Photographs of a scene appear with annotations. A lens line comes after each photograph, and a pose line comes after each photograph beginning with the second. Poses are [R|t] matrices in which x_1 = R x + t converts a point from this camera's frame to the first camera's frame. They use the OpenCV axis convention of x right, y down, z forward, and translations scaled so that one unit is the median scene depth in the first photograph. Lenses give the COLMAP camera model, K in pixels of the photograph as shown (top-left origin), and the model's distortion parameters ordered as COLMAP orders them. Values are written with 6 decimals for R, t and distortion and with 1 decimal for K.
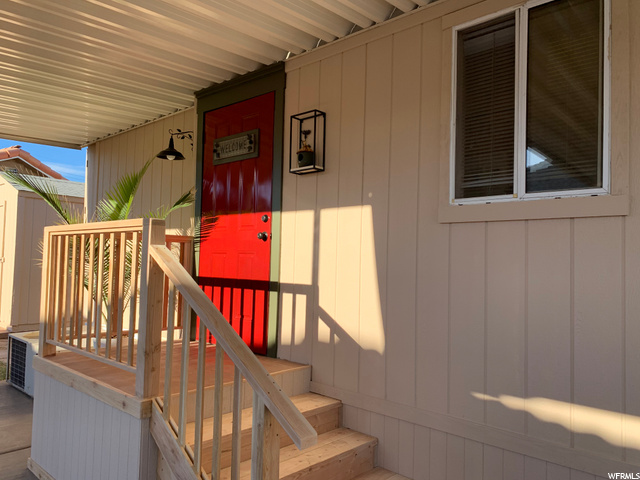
lens RADIAL K [[508.9, 0, 319.8], [0, 508.9, 238.0], [0, 0, 1]] dist [0.043273, -0.013244]
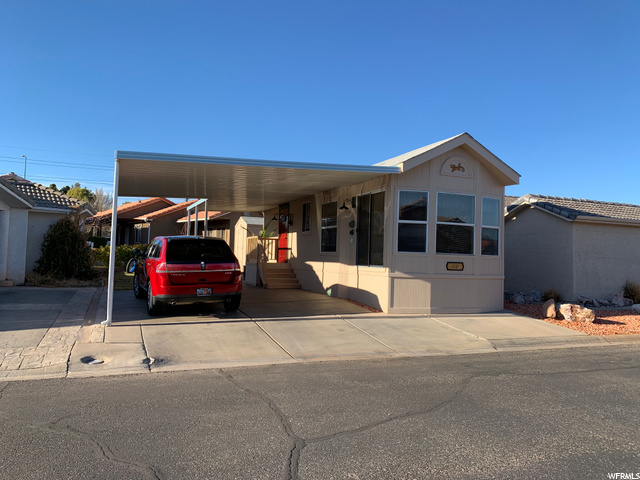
lens RADIAL K [[508.9, 0, 320.2], [0, 508.9, 239.9], [0, 0, 1]] dist [0.043273, -0.013244]
pose [[0.918640, -0.019620, -0.394607, 2.116562], [0.017844, 0.999807, -0.008171, 0.057077], [0.394692, 0.000465, 0.918814, -3.332506]]
